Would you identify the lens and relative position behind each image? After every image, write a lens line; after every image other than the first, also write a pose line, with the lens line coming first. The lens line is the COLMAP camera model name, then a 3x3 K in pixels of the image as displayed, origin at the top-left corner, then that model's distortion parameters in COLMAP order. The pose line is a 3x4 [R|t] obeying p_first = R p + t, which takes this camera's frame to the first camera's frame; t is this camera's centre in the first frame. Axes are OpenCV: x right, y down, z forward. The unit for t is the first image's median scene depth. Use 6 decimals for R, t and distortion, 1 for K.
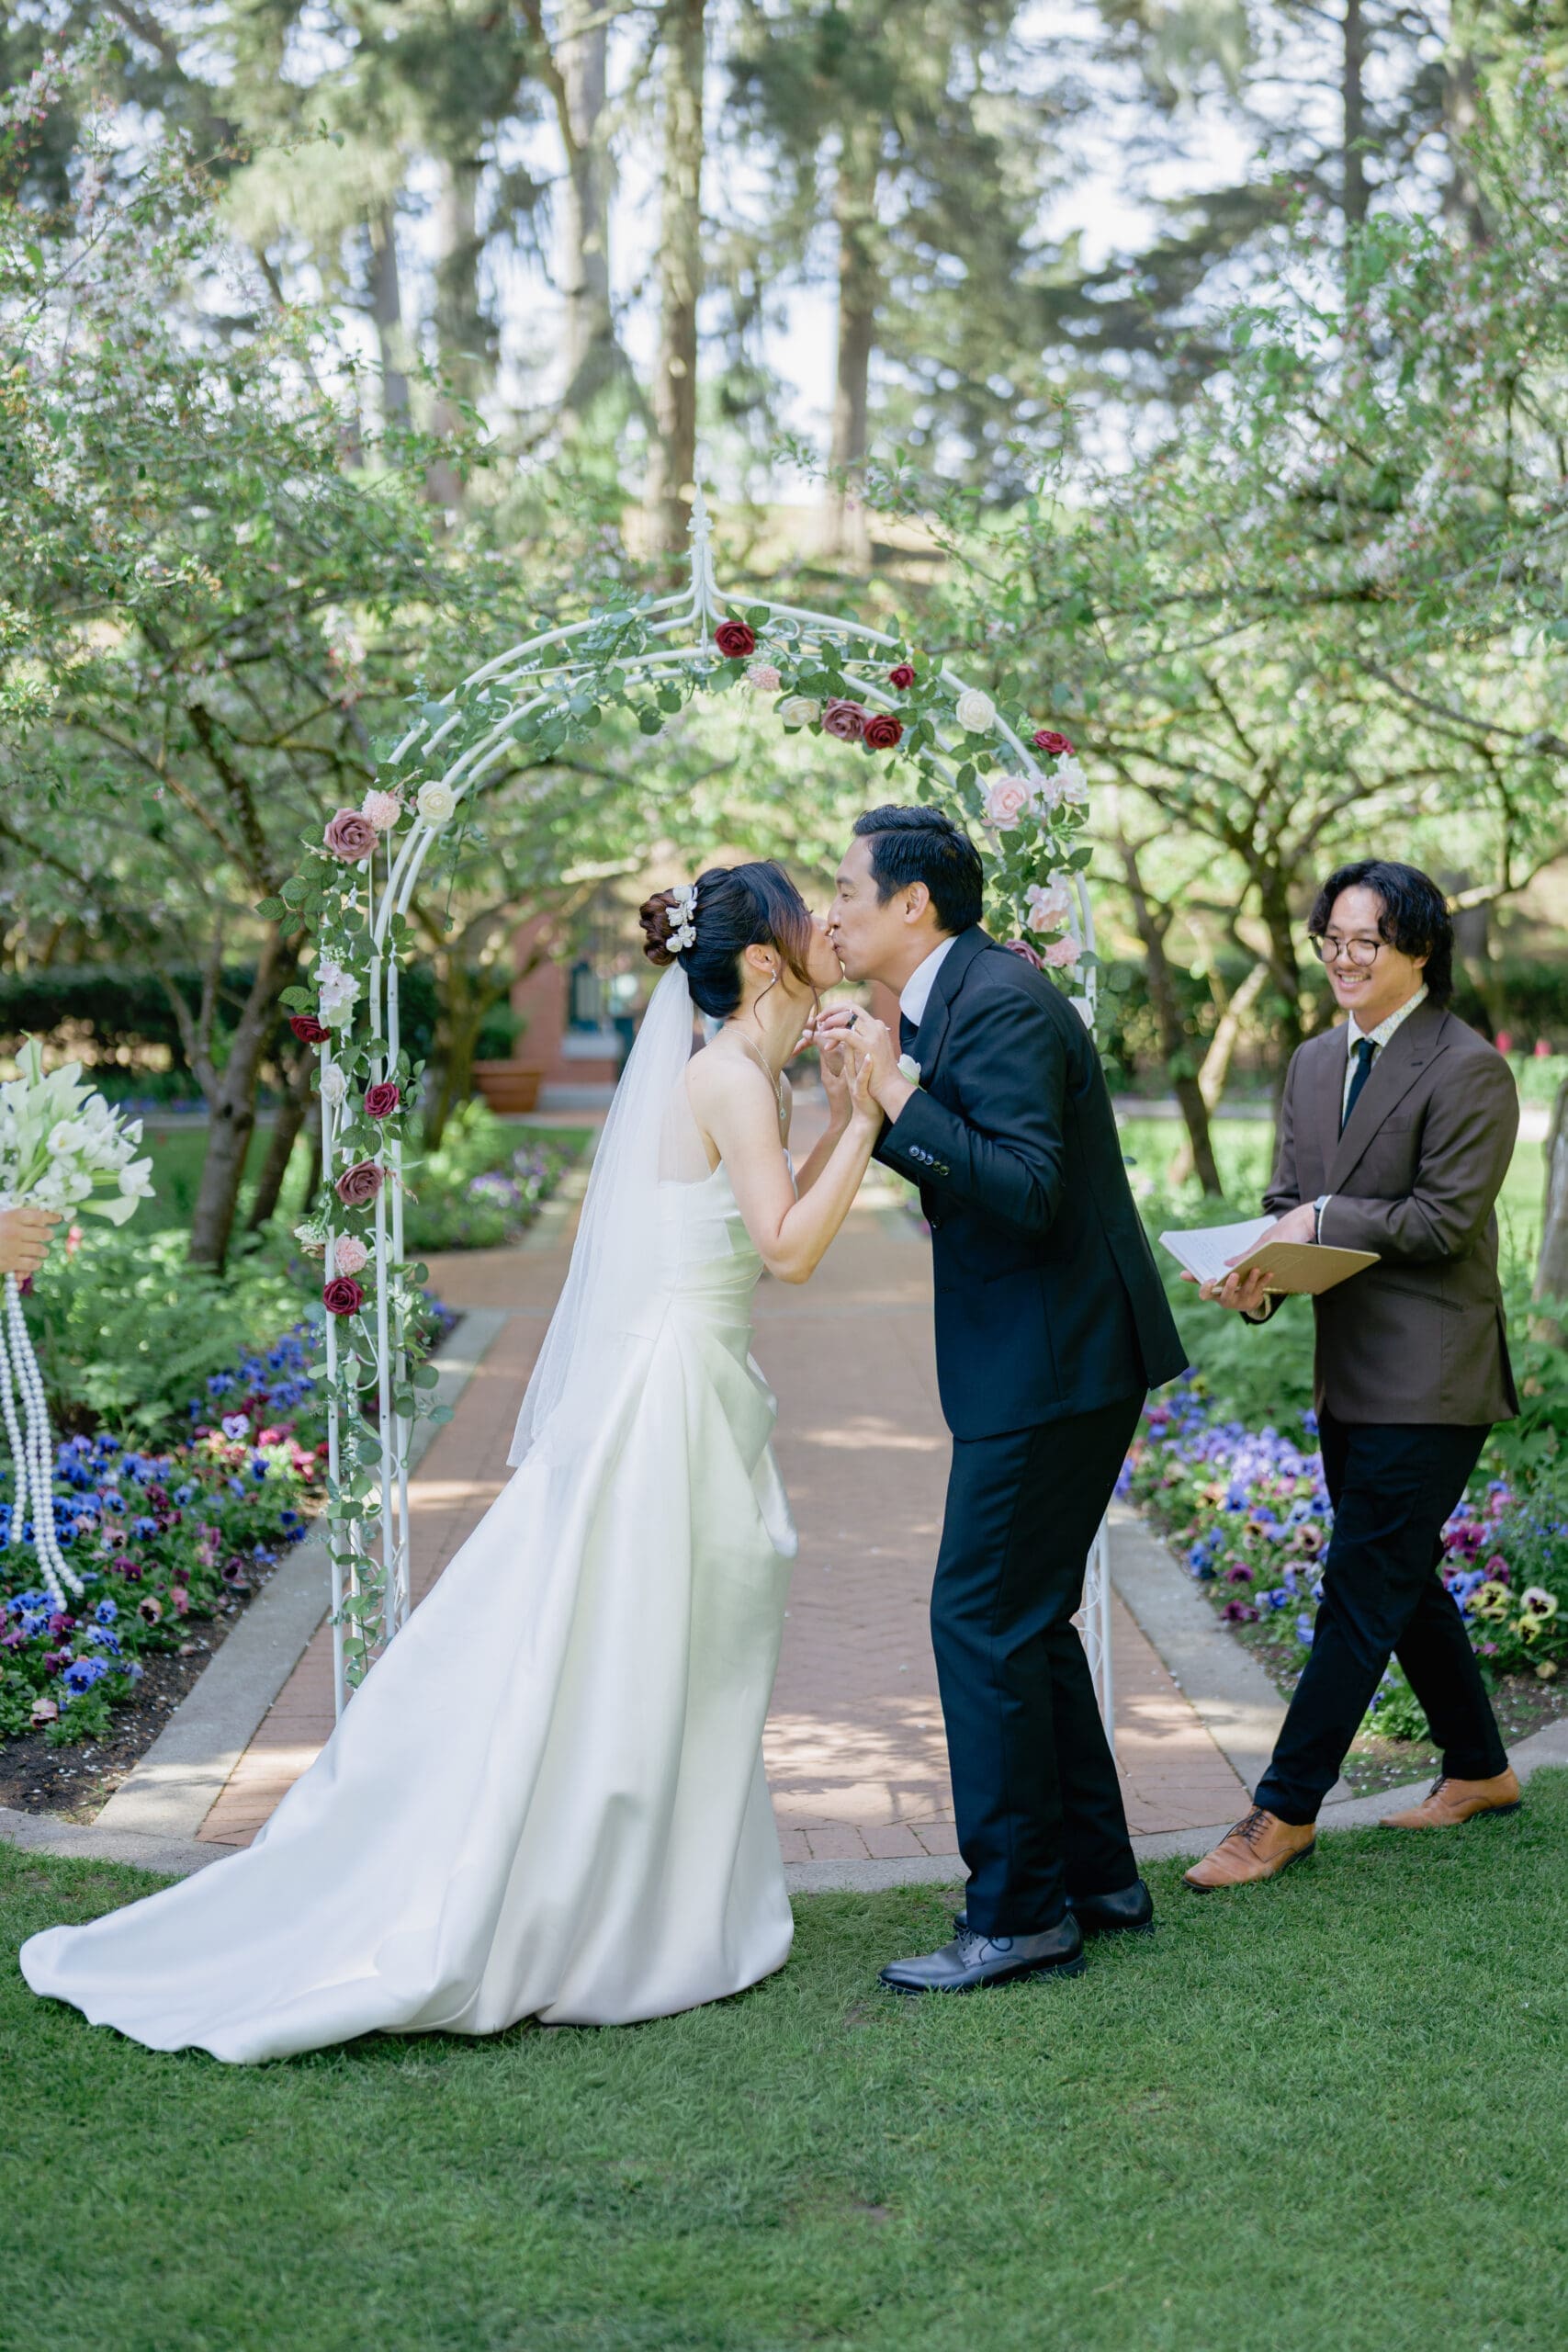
lens RADIAL K [[3219.6, 0, 784.0], [0, 3219.6, 1176.0], [0, 0, 1]] dist [-0.009664, 0.085978]
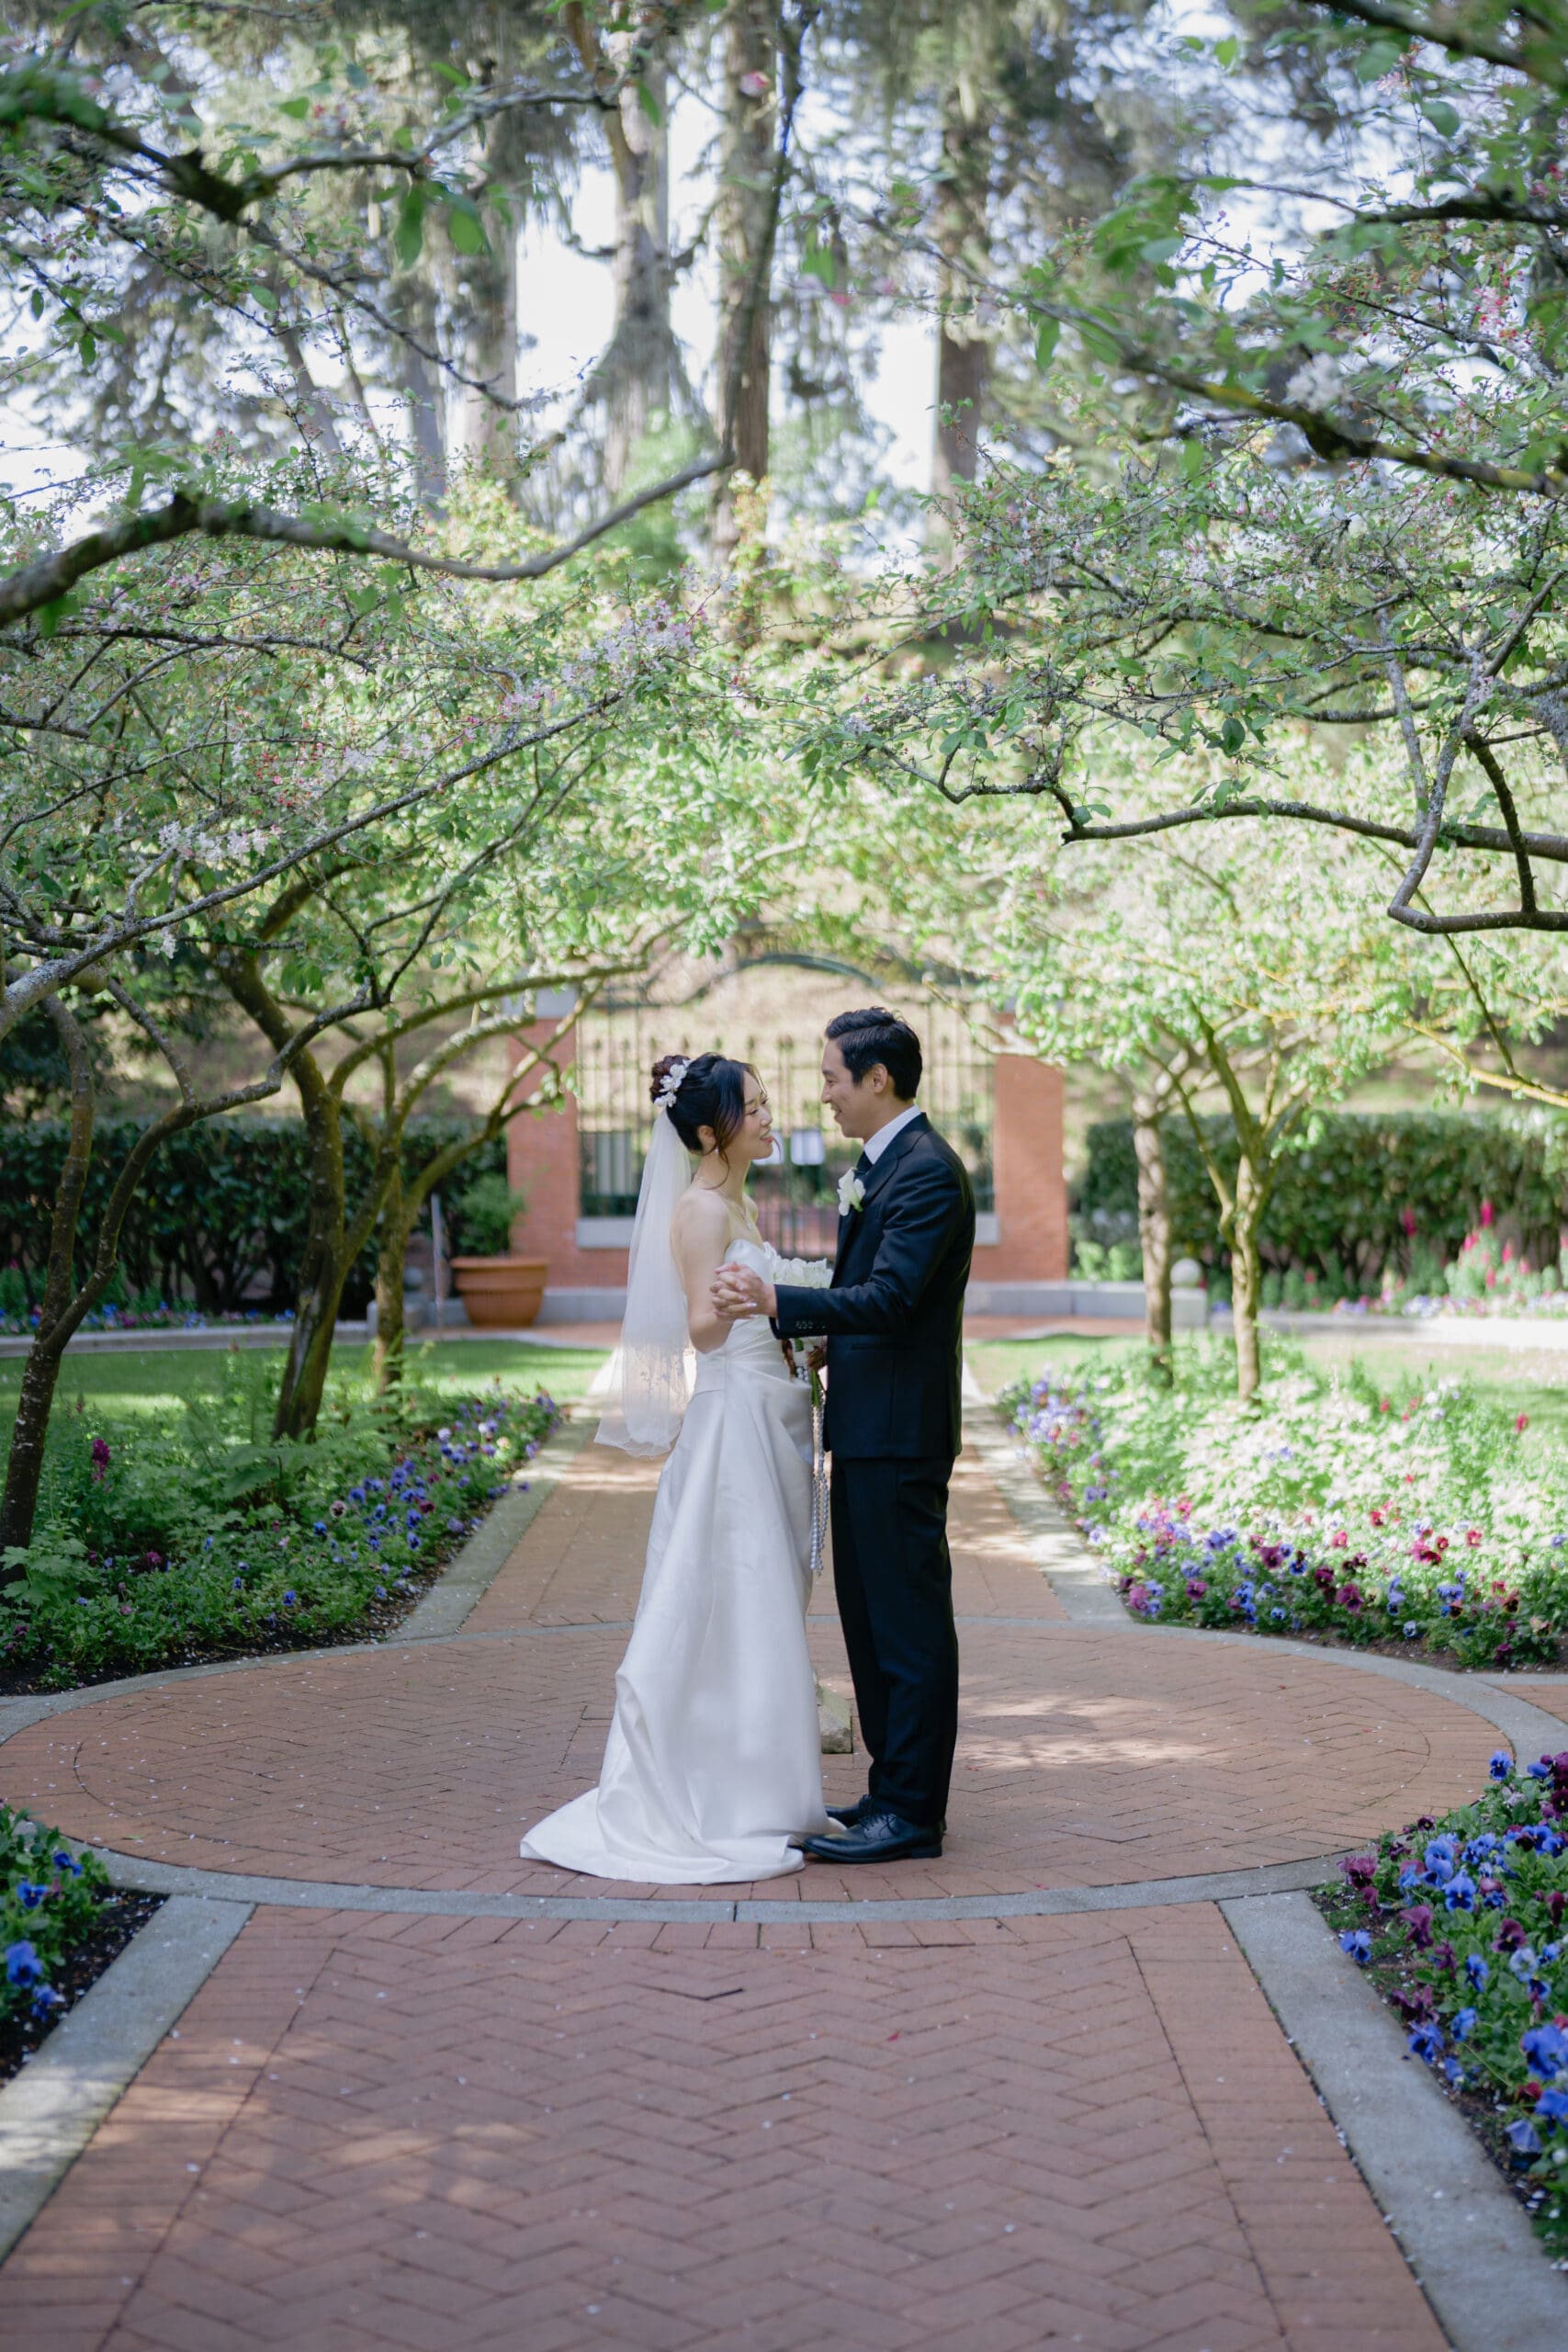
lens RADIAL K [[3418.1, 0, 784.0], [0, 3418.1, 1176.0], [0, 0, 1]] dist [-0.011132, 0.020598]
pose [[0.999641, -0.000987, -0.026763, -0.000316], [-0.000391, 0.998675, -0.051452, -0.015771], [0.026778, 0.051444, 0.998317, 0.263558]]
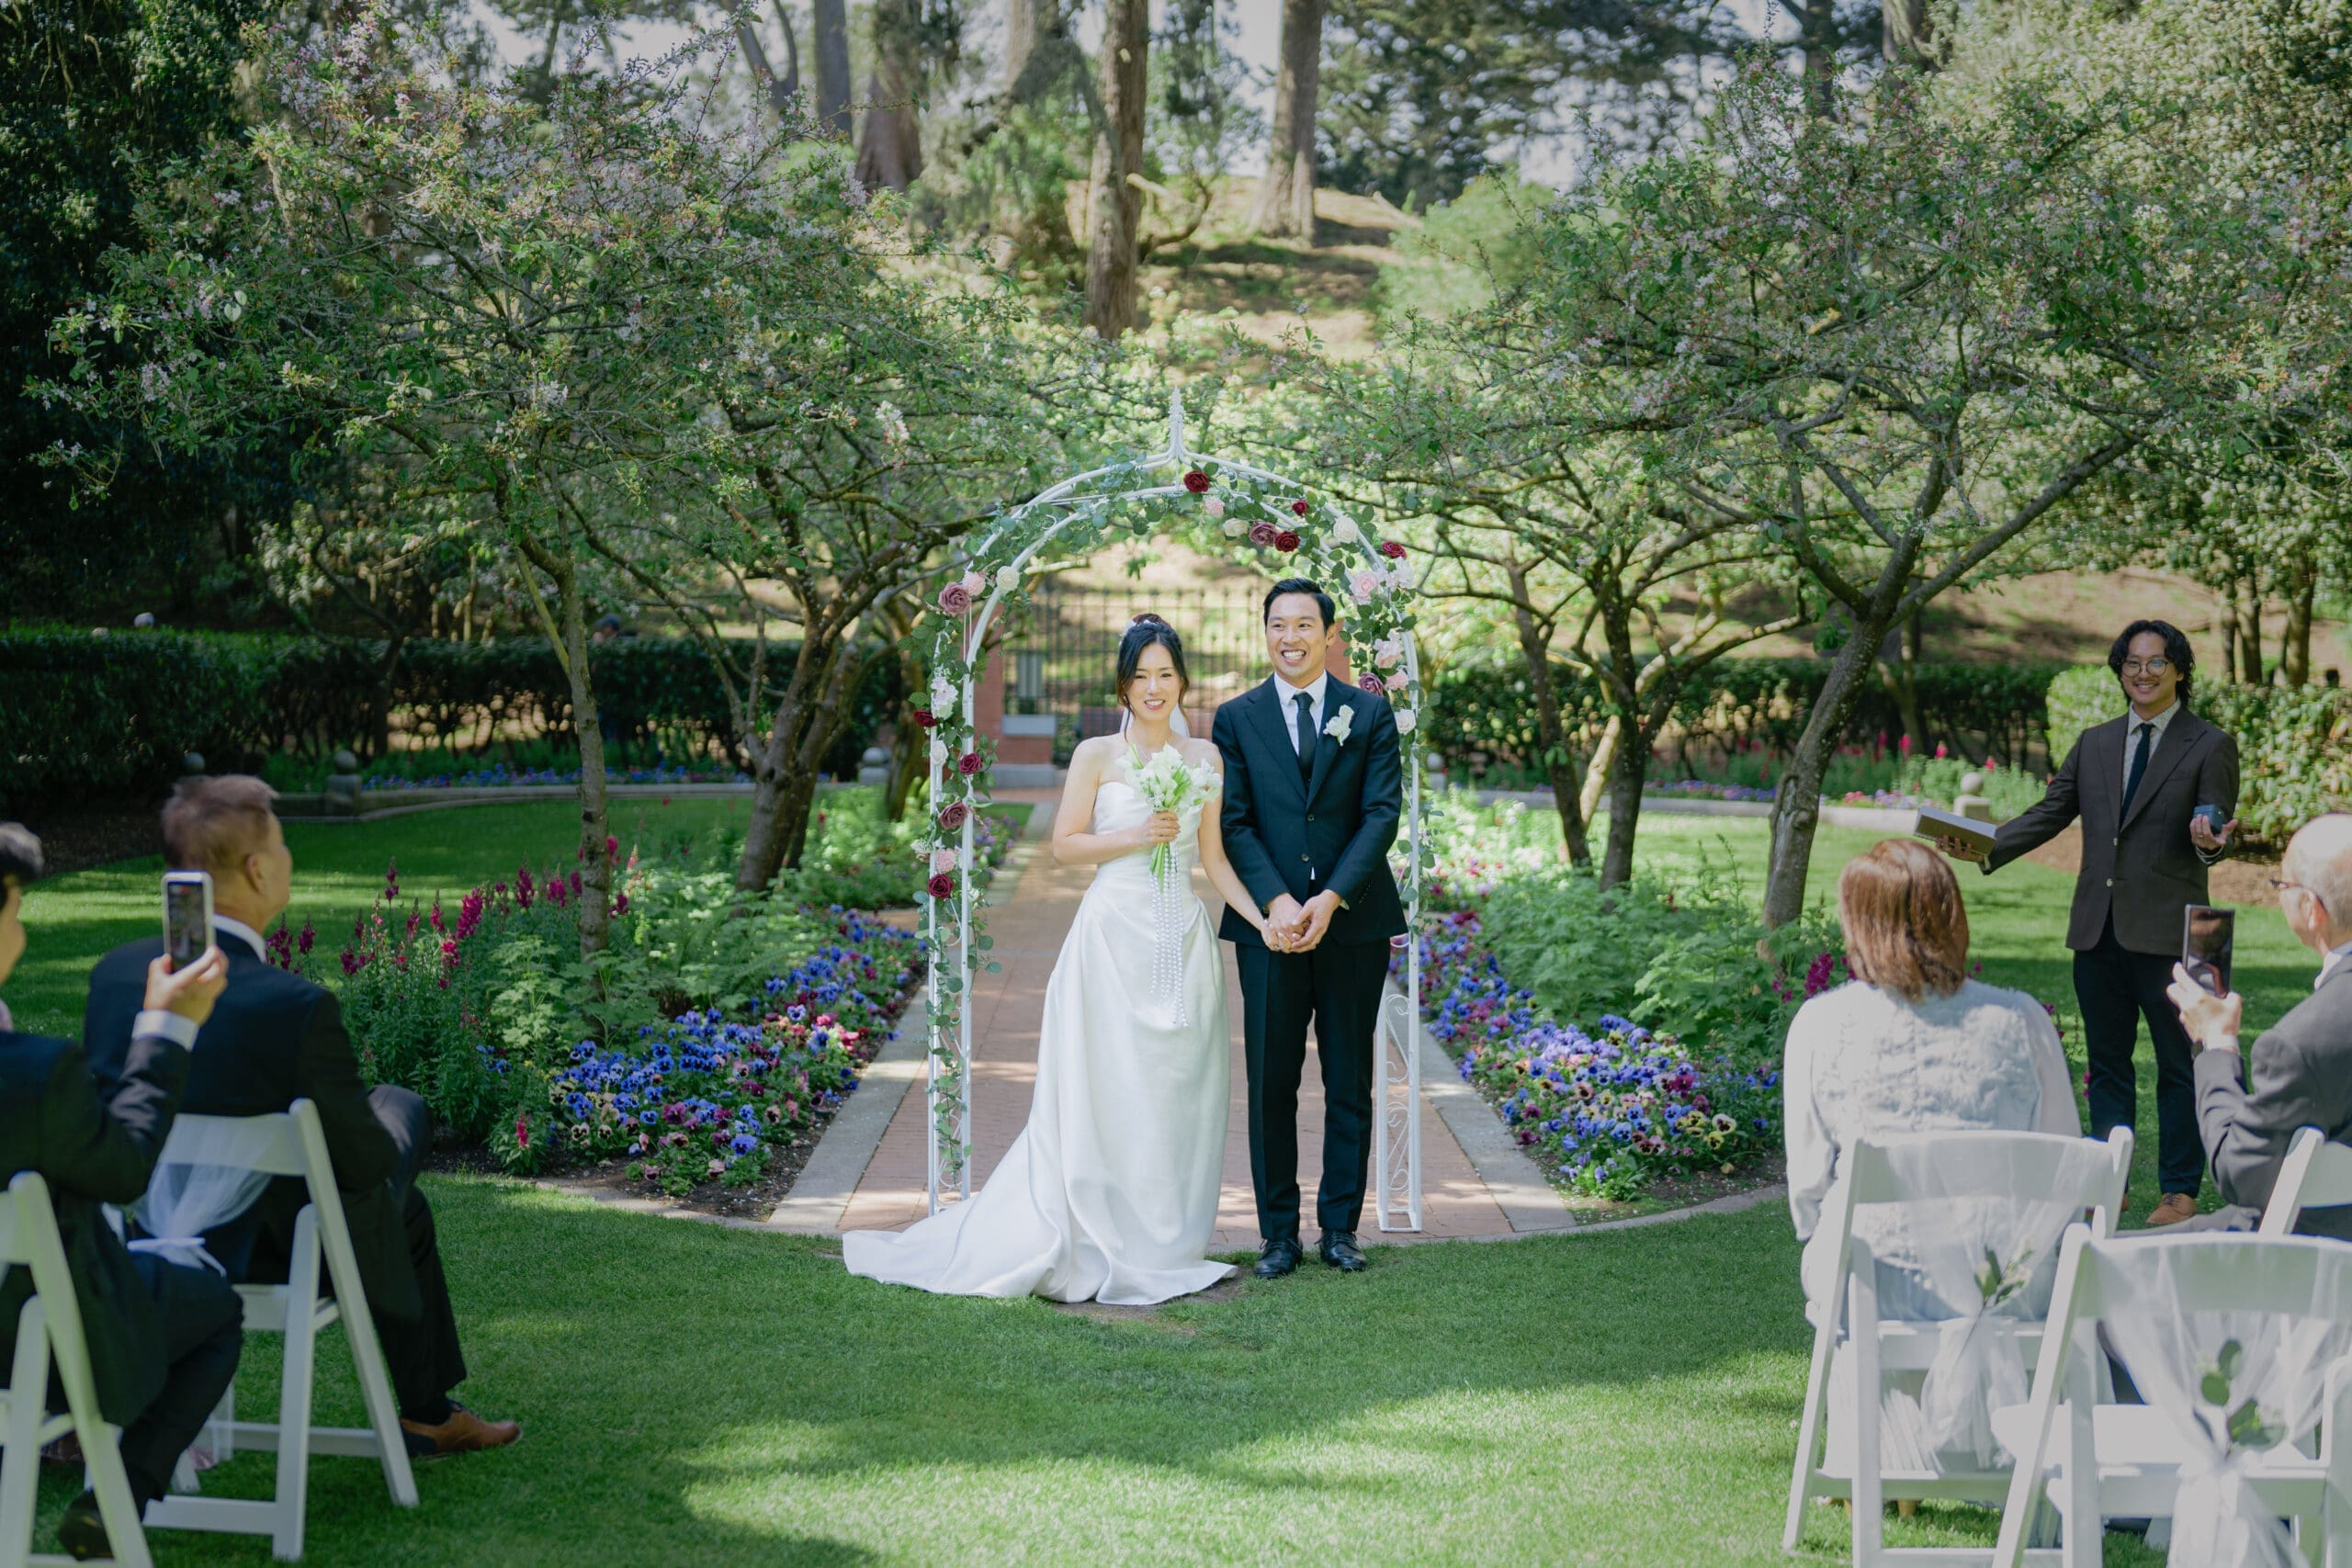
lens RADIAL K [[3418.1, 0, 1104.8], [0, 3418.1, 785.8], [0, 0, 1]] dist [-0.011132, 0.020598]
pose [[0.999233, 0.022652, -0.031934, -0.000448], [-0.023385, 0.999467, -0.022784, 0.003722], [0.031401, 0.023513, 0.999230, -0.105727]]
